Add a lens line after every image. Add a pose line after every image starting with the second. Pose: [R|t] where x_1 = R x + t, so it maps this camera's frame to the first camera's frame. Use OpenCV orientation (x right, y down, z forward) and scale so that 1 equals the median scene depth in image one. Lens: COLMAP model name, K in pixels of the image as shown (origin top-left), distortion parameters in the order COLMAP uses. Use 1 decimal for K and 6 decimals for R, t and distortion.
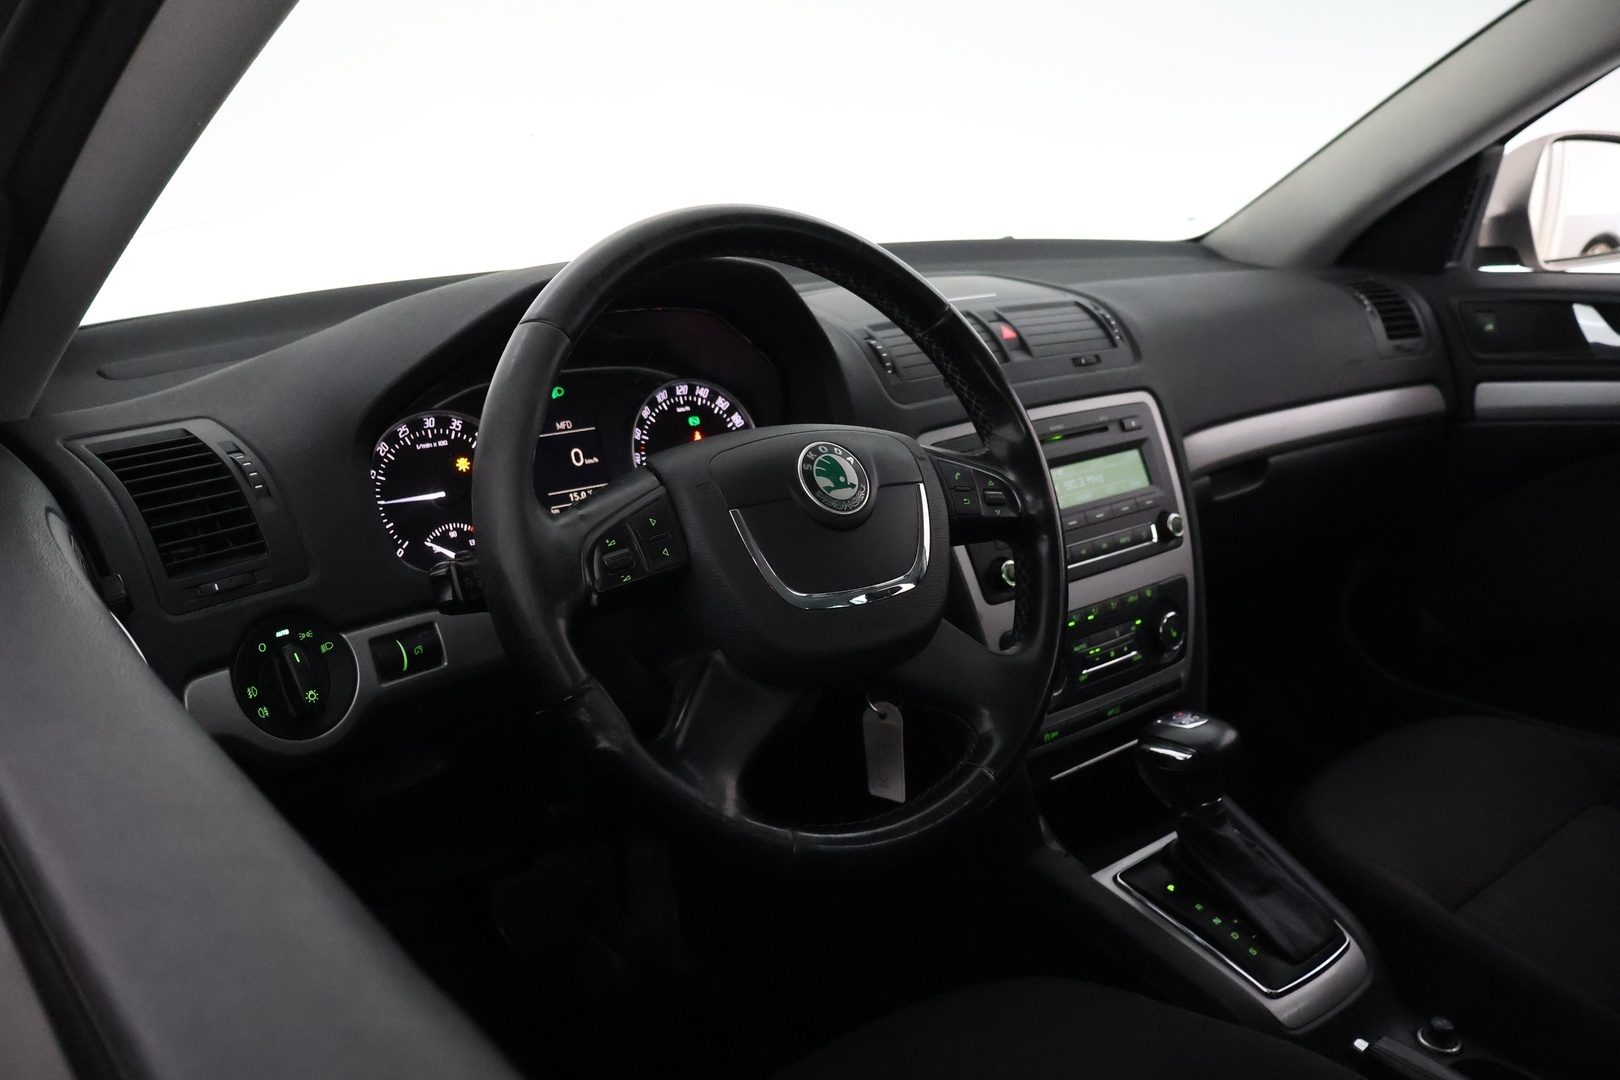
lens RADIAL K [[1357.6, 0, 813.6], [0, 1357.6, 536.8], [0, 0, 1]] dist [-0.002806, 0.005921]
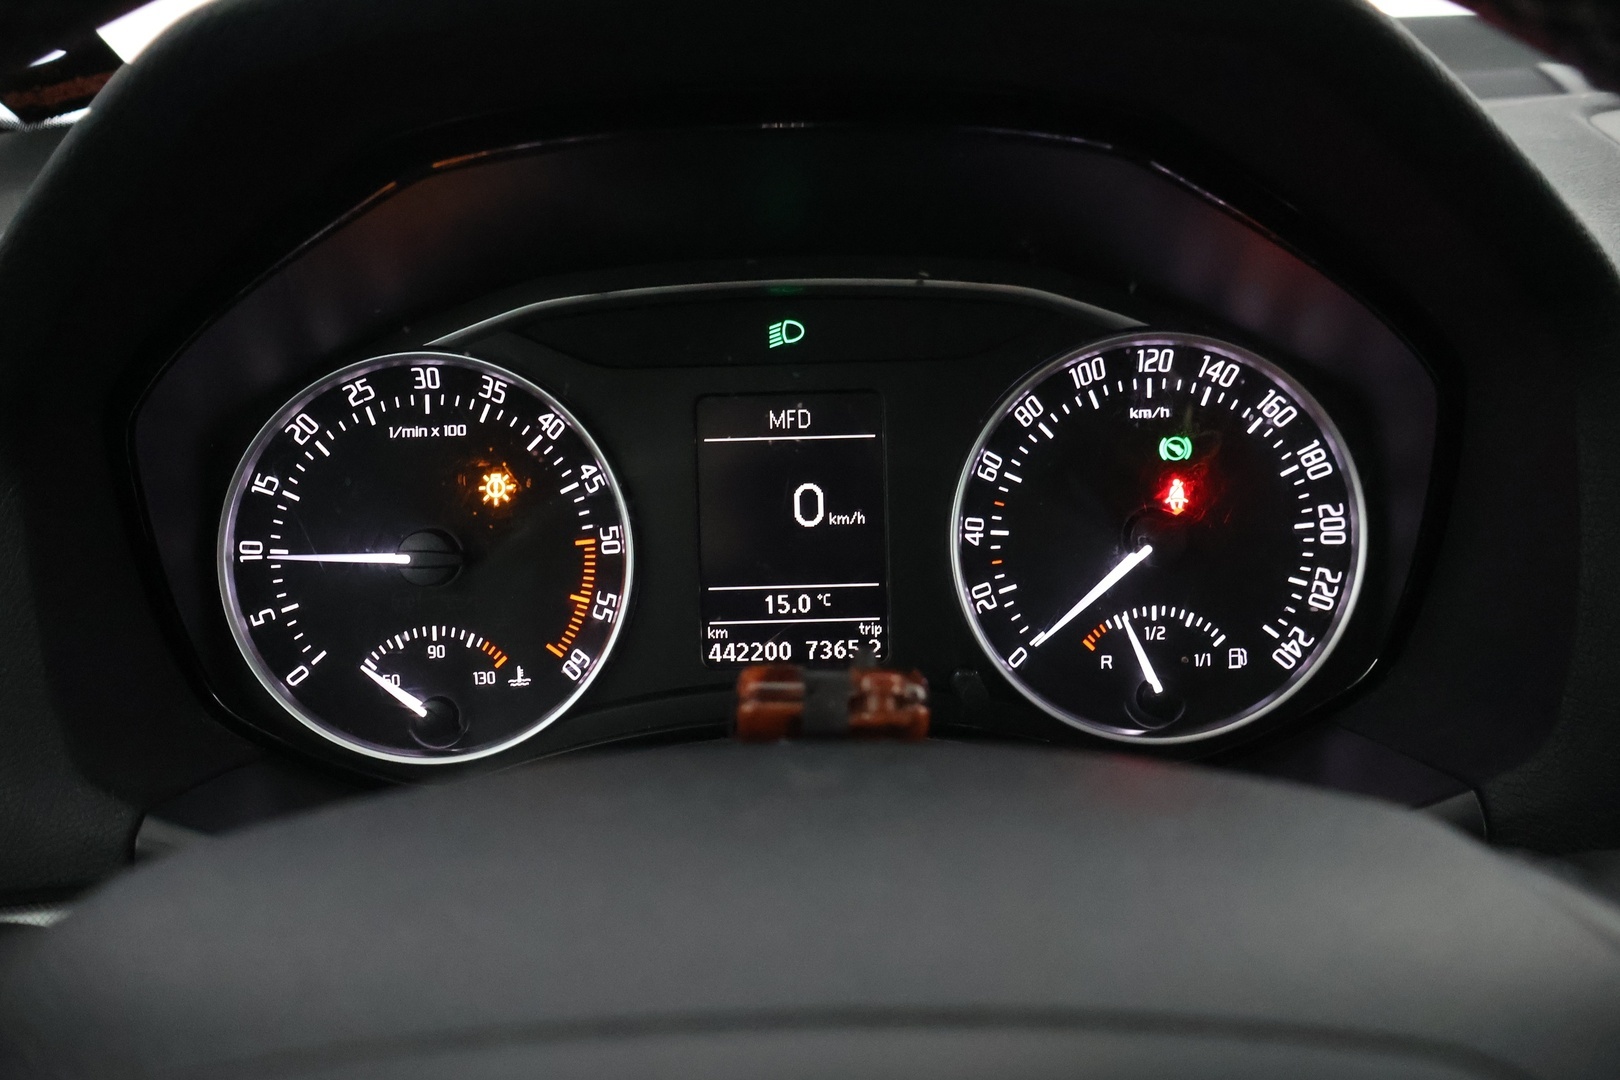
lens RADIAL K [[1357.6, 0, 813.6], [0, 1357.6, 543.9], [0, 0, 1]] dist [-0.002806, 0.005921]
pose [[0.784879, 0.220967, -0.578911, 0.059314], [-0.150030, 0.974226, 0.168448, -0.120292], [0.601211, -0.045358, 0.797802, 0.727071]]
